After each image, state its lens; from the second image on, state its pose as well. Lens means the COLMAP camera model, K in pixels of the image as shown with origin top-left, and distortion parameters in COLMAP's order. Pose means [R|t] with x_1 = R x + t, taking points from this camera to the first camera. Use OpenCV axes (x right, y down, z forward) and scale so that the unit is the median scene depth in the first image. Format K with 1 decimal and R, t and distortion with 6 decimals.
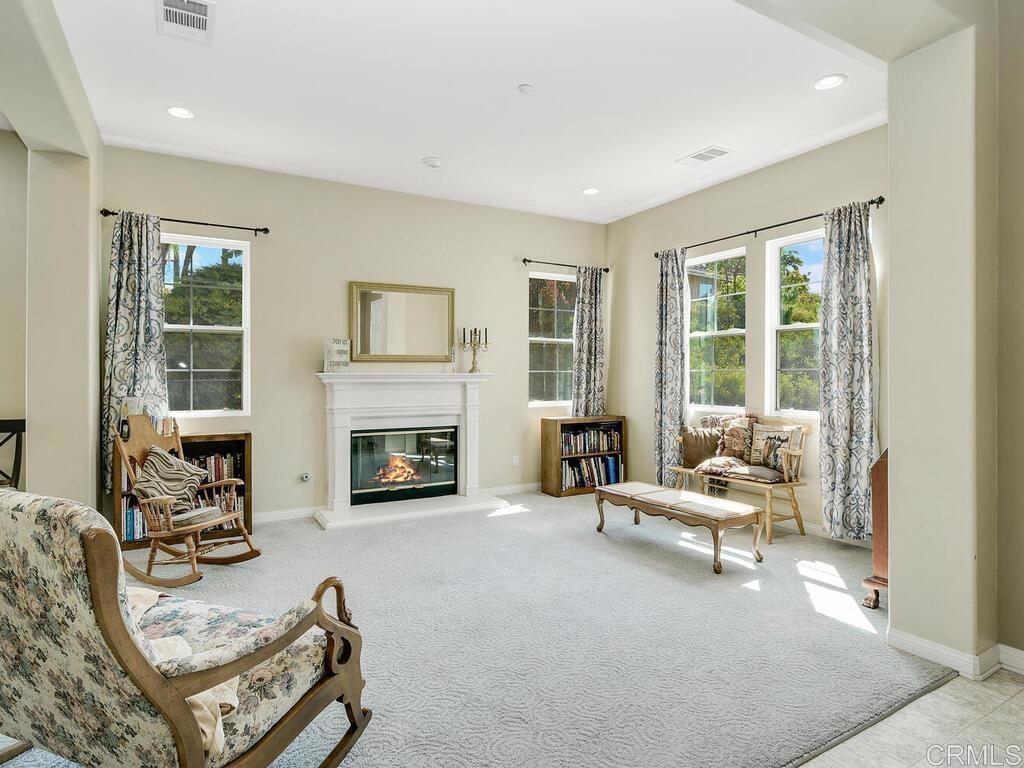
lens RADIAL K [[576.9, 0, 575.2], [0, 576.9, 368.6], [0, 0, 1]] dist [-0.017146, -0.001029]
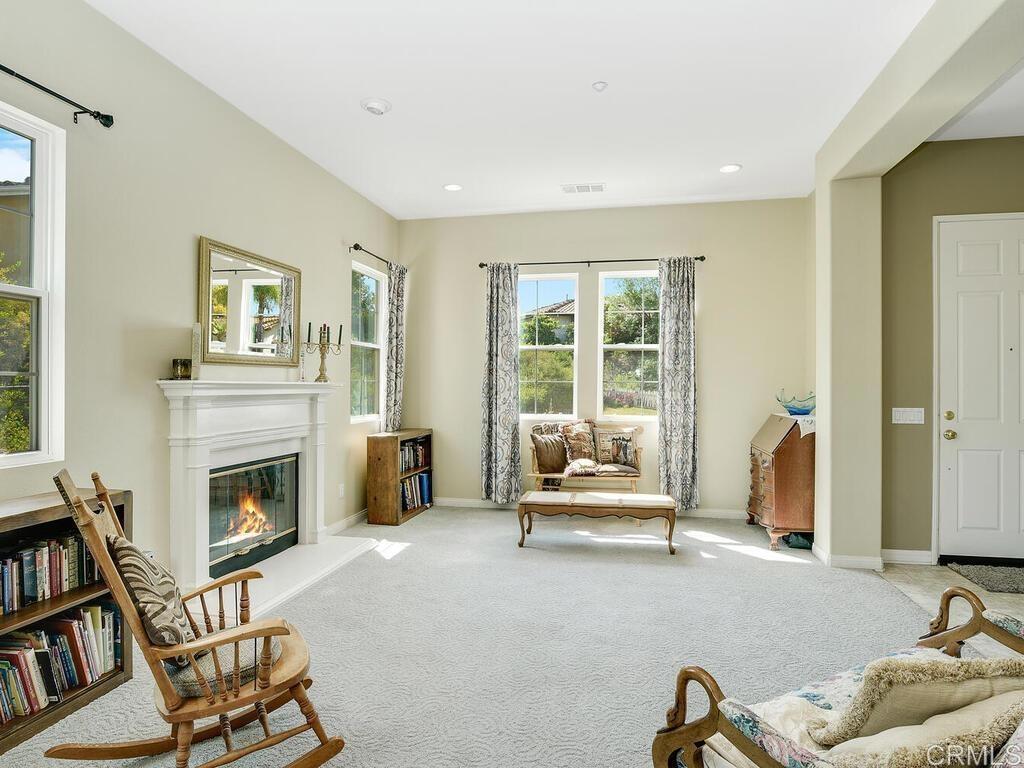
lens RADIAL K [[576.9, 0, 492.8], [0, 576.9, 372.4], [0, 0, 1]] dist [-0.017146, -0.001029]
pose [[0.685443, 0.020117, 0.727848, -0.583662], [-0.012682, 0.999796, -0.015690, 0.004025], [-0.728015, 0.001524, 0.685559, 0.306655]]
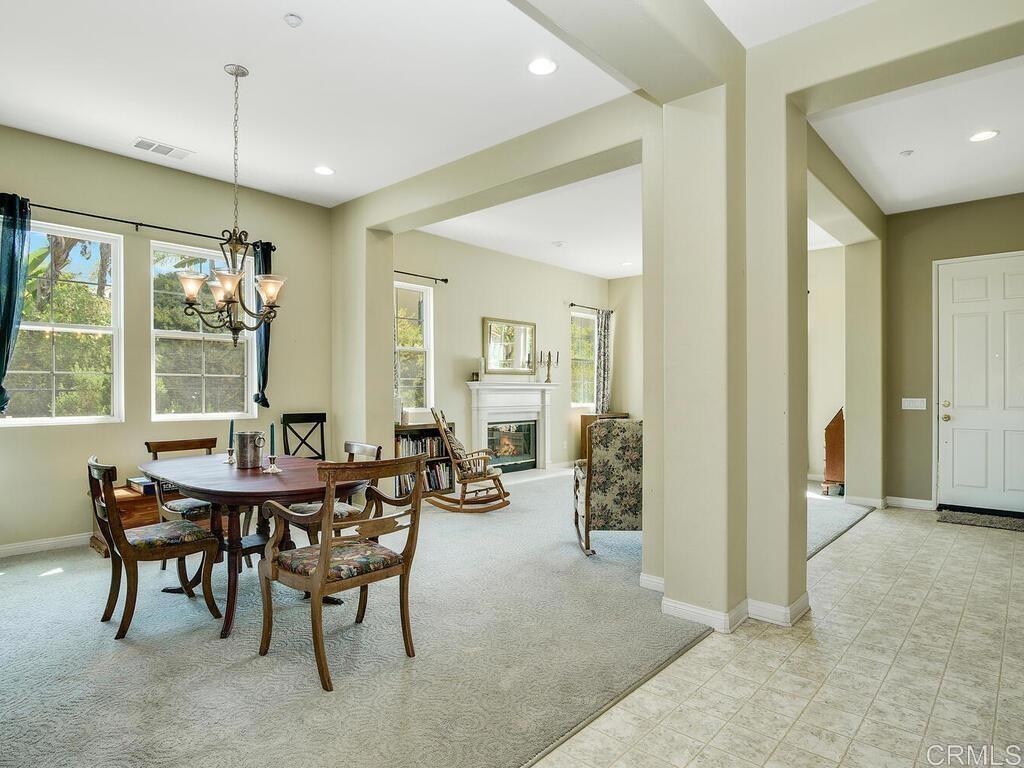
lens RADIAL K [[576.9, 0, 515.5], [0, 576.9, 384.1], [0, 0, 1]] dist [-0.017146, -0.001029]
pose [[0.953322, 0.008068, 0.301848, -0.688370], [-0.009309, 0.999953, 0.002675, 0.008102], [-0.301812, -0.005361, 0.953352, -0.338000]]
